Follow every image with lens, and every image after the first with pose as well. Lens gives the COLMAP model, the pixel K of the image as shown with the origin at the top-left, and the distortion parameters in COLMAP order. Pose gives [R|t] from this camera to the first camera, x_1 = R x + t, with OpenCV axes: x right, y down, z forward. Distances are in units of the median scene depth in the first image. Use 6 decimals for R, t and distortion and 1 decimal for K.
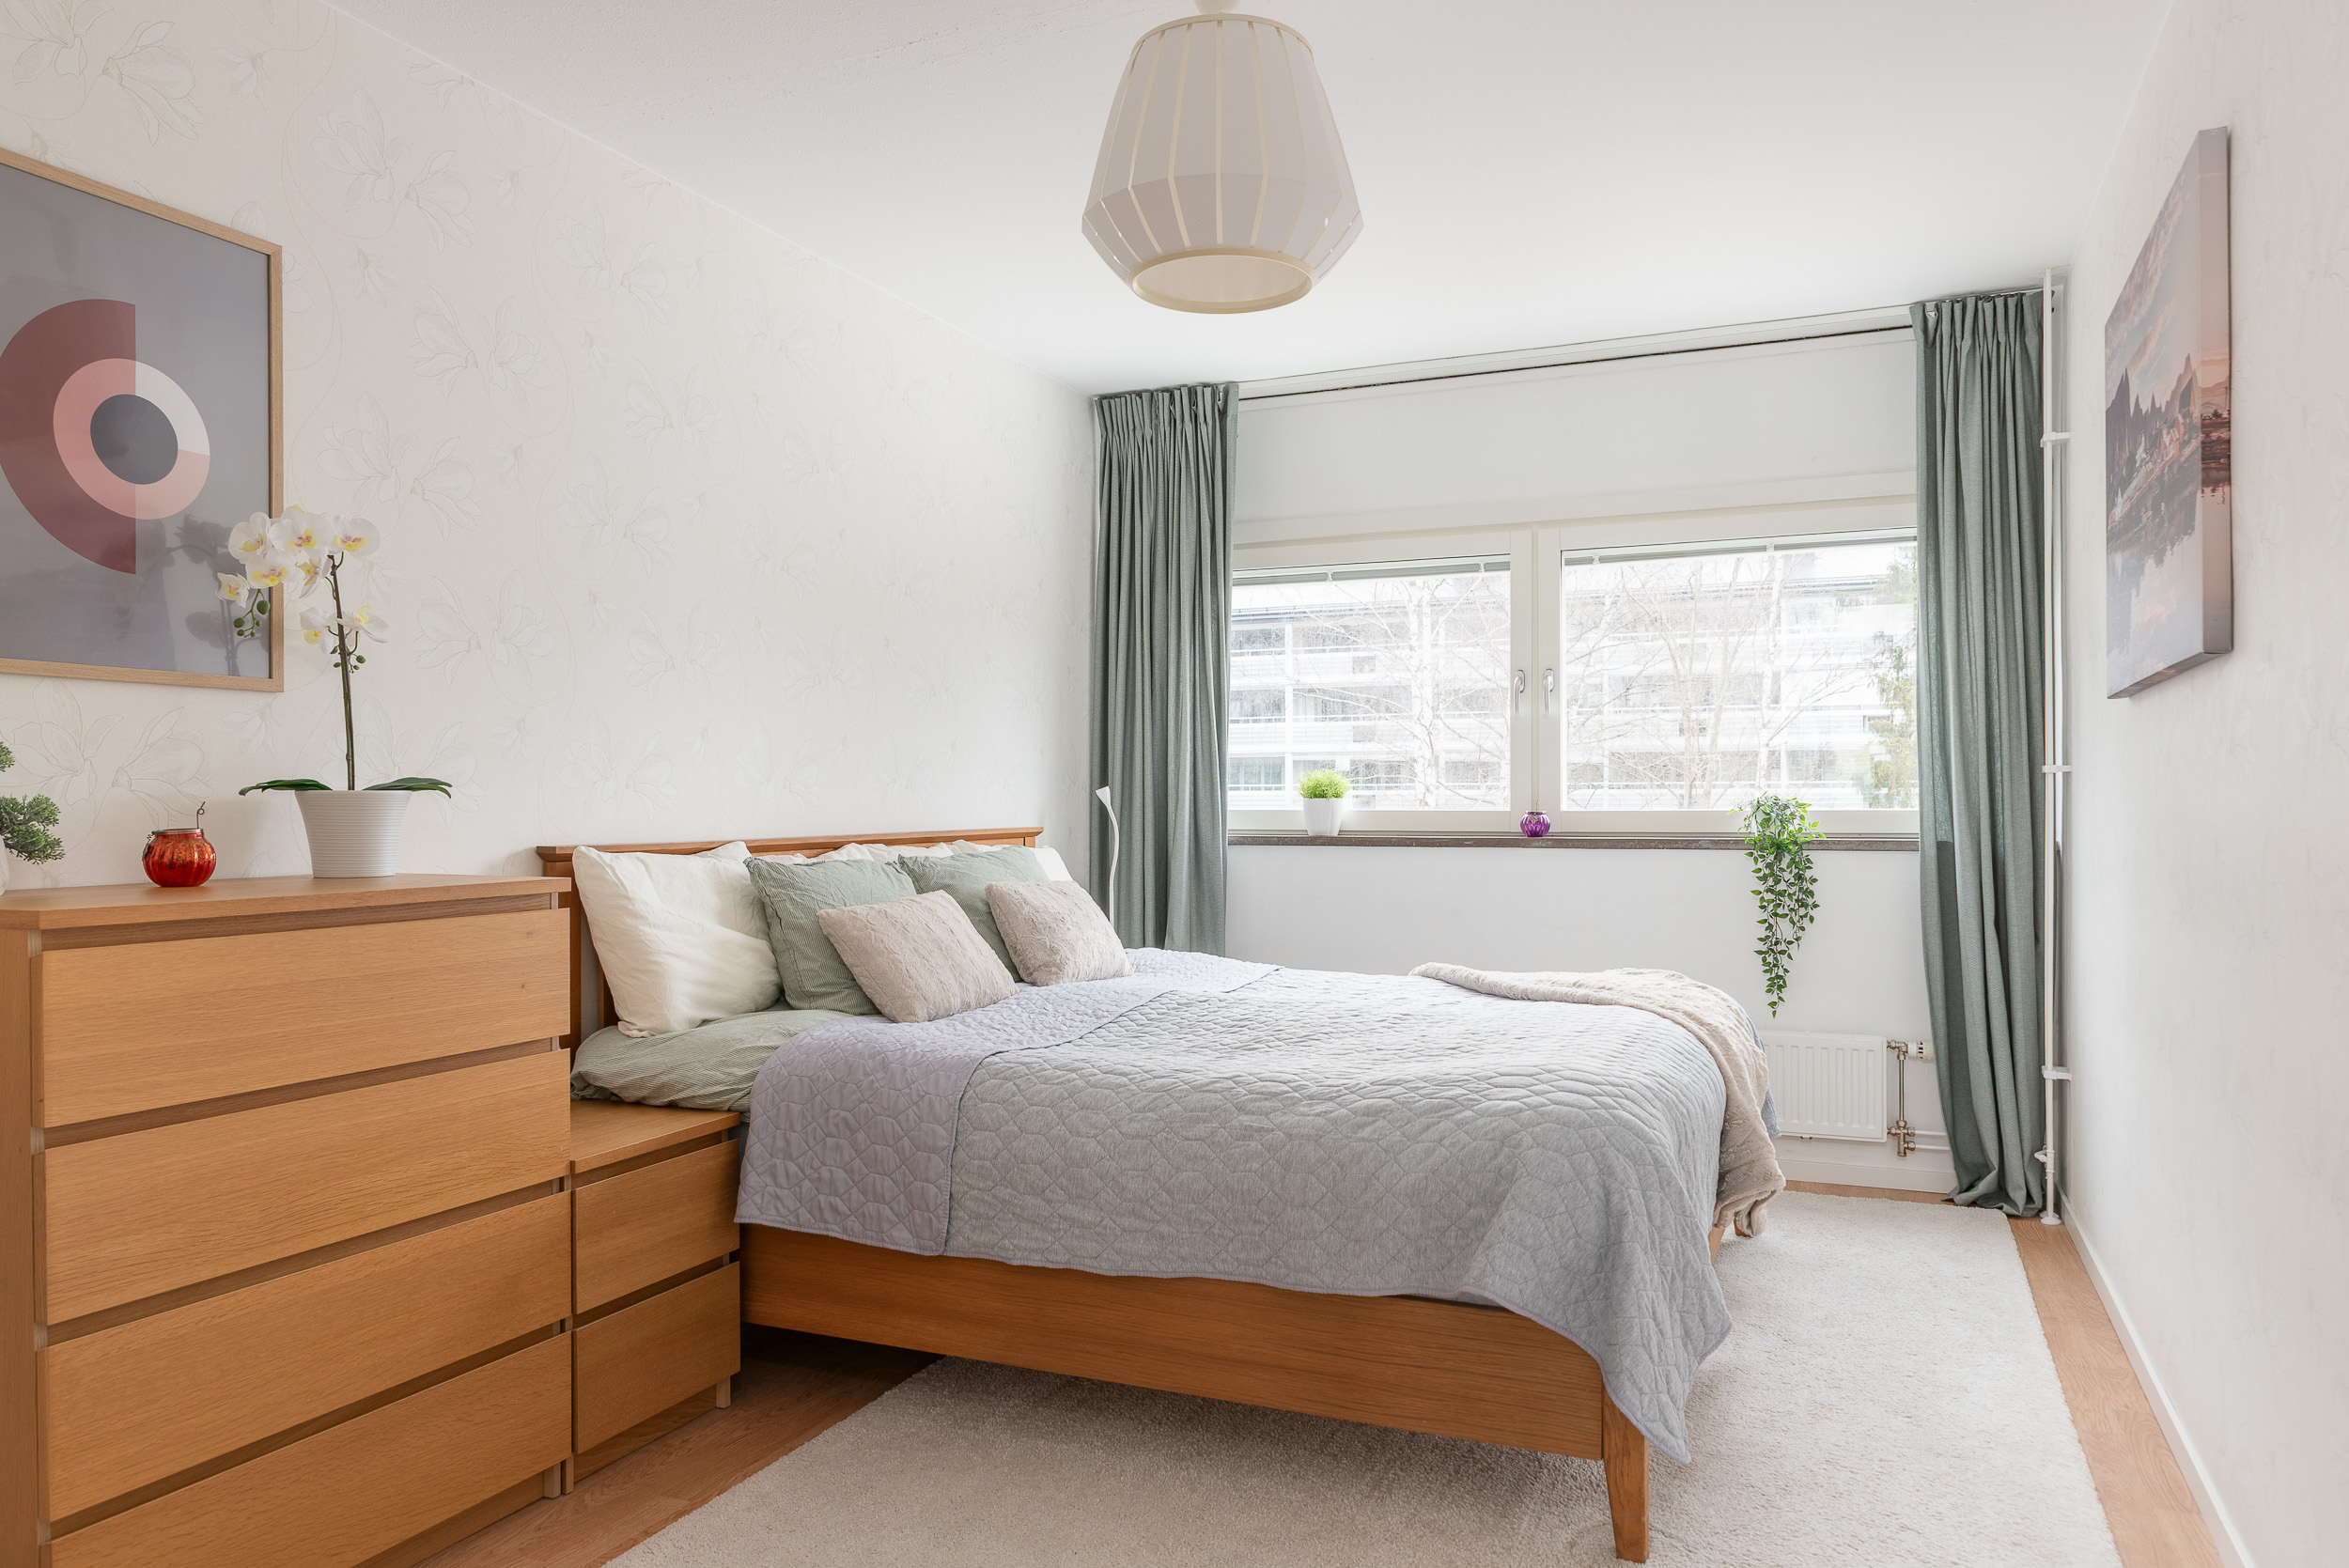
lens RADIAL K [[1670.0, 0, 1186.5], [0, 1670.0, 785.7], [0, 0, 1]] dist [0.010153, -0.001188]
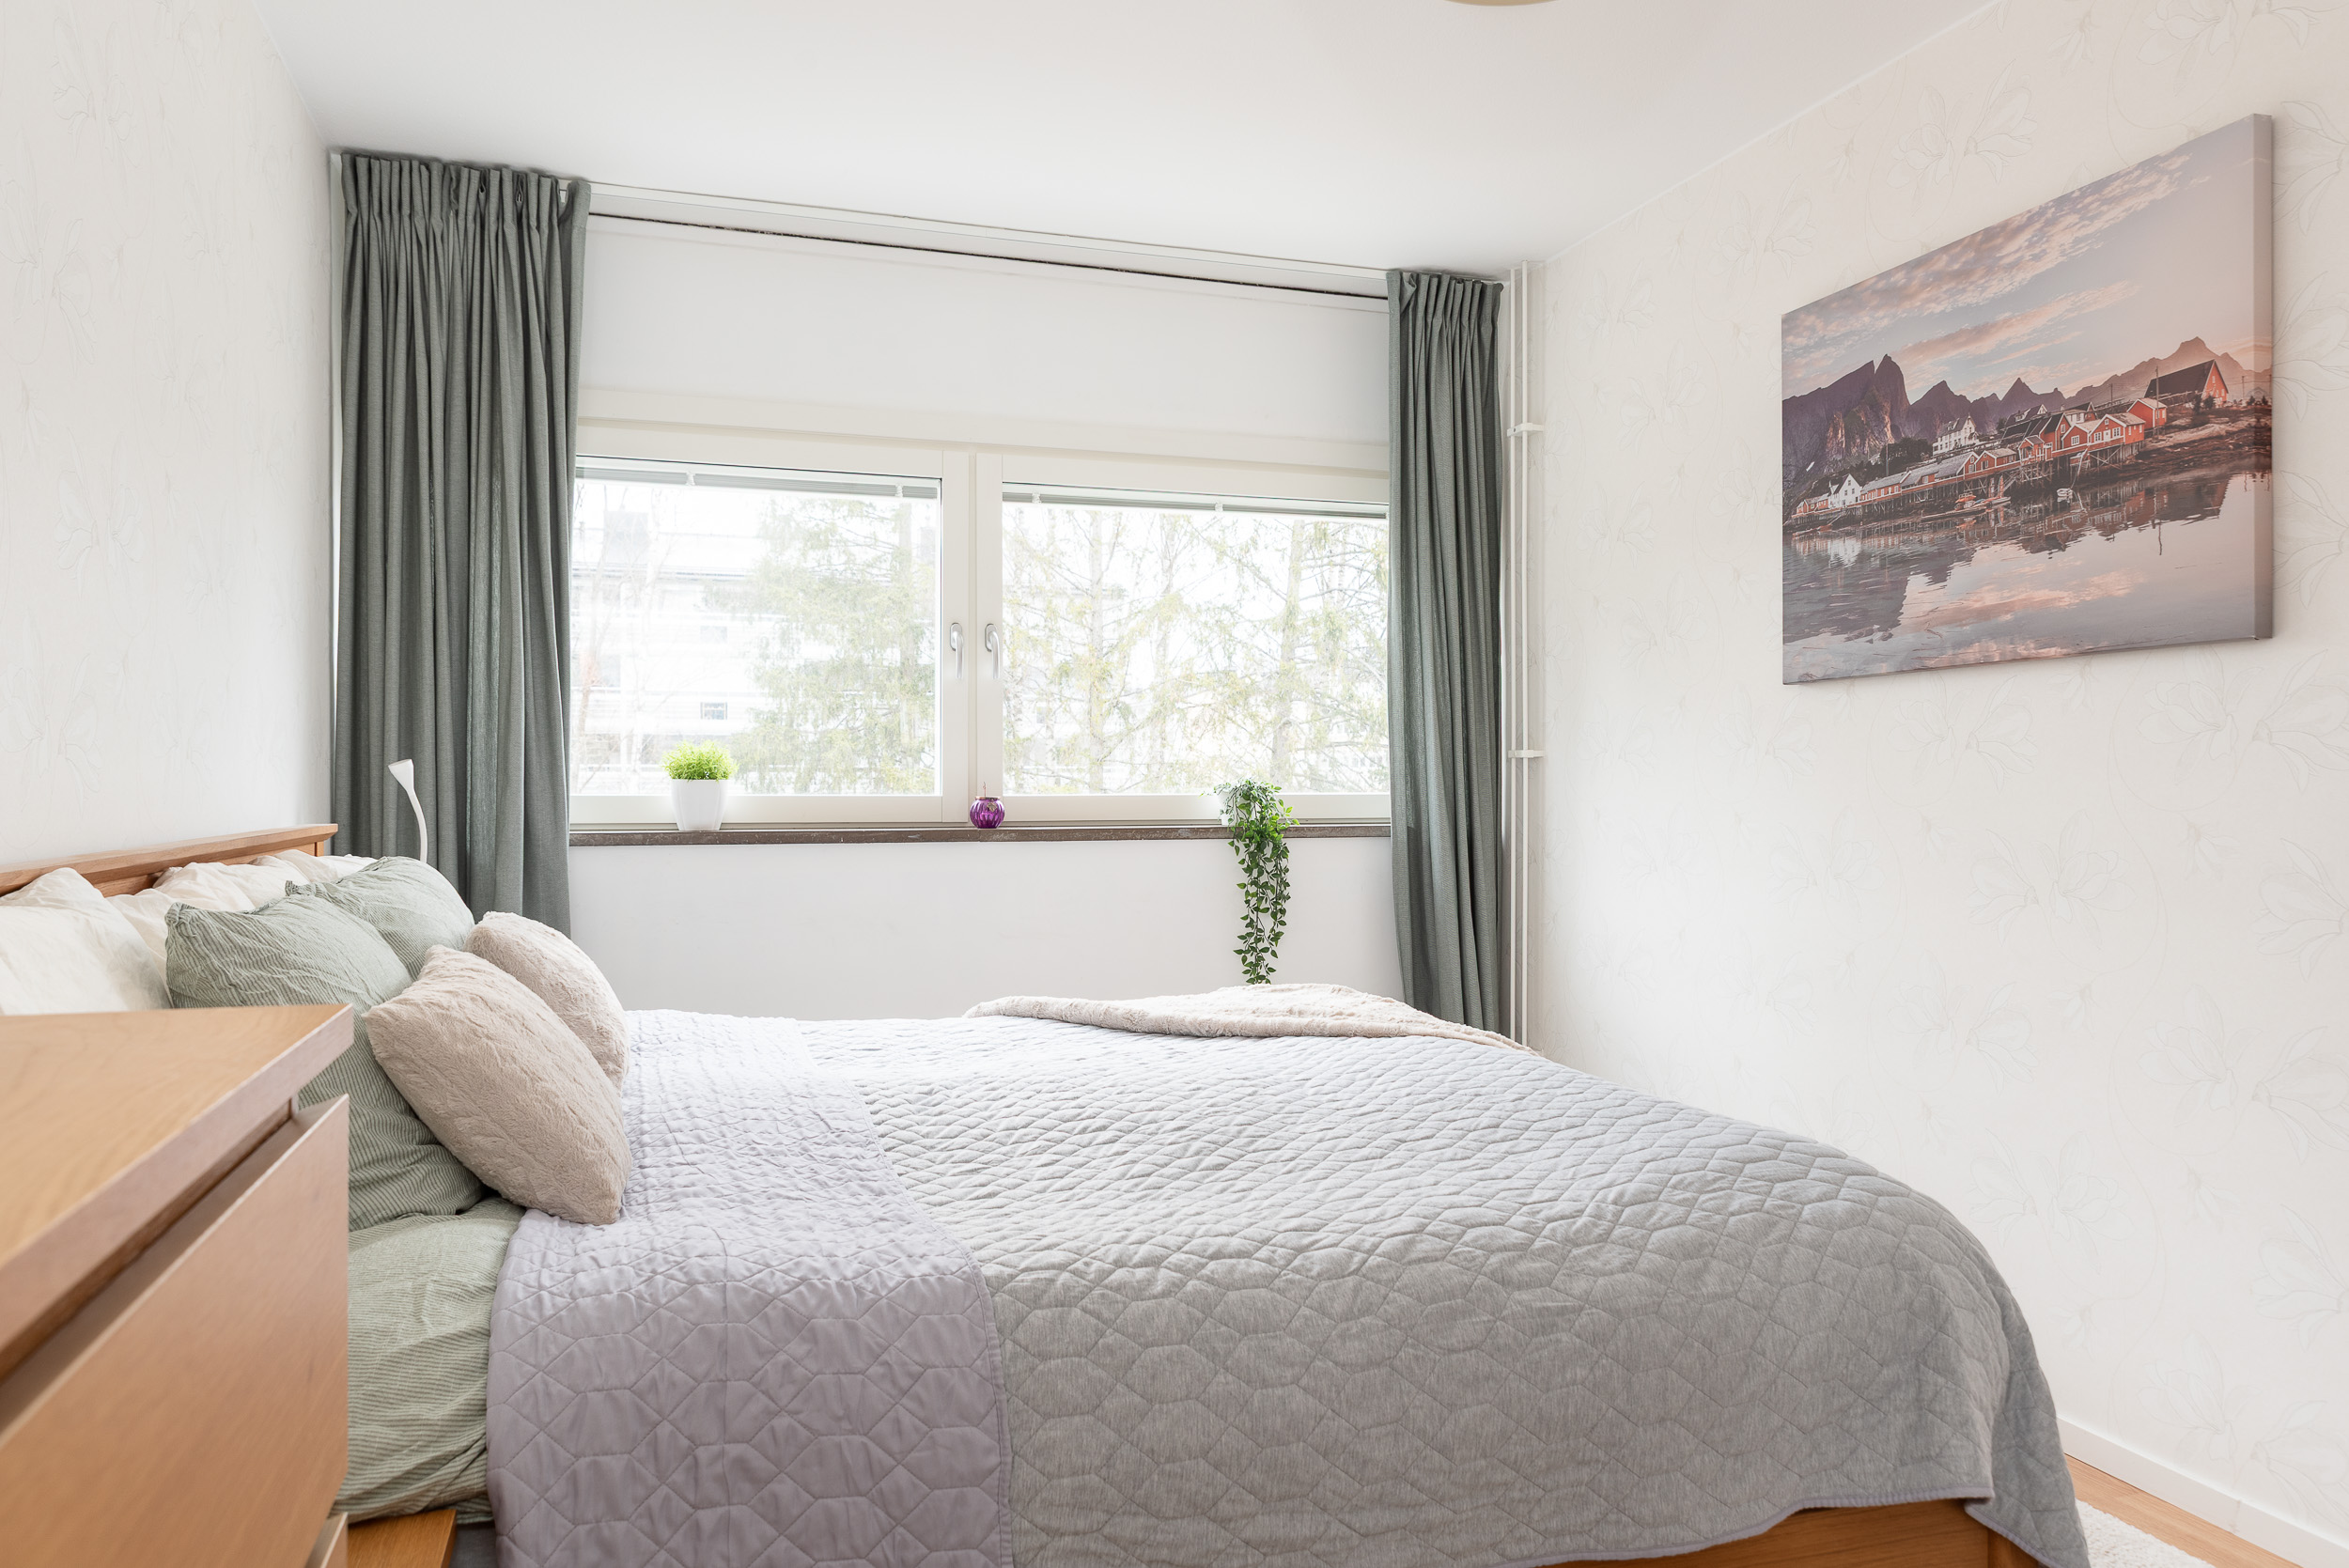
lens RADIAL K [[1607.6, 0, 1190.5], [0, 1607.6, 785.1], [0, 0, 1]] dist [0.000291, -0.003892]
pose [[0.741454, 0.002653, 0.670999, -0.267073], [-0.008843, 0.999944, 0.005818, 0.004600], [-0.670946, -0.010247, 0.741436, 0.378195]]
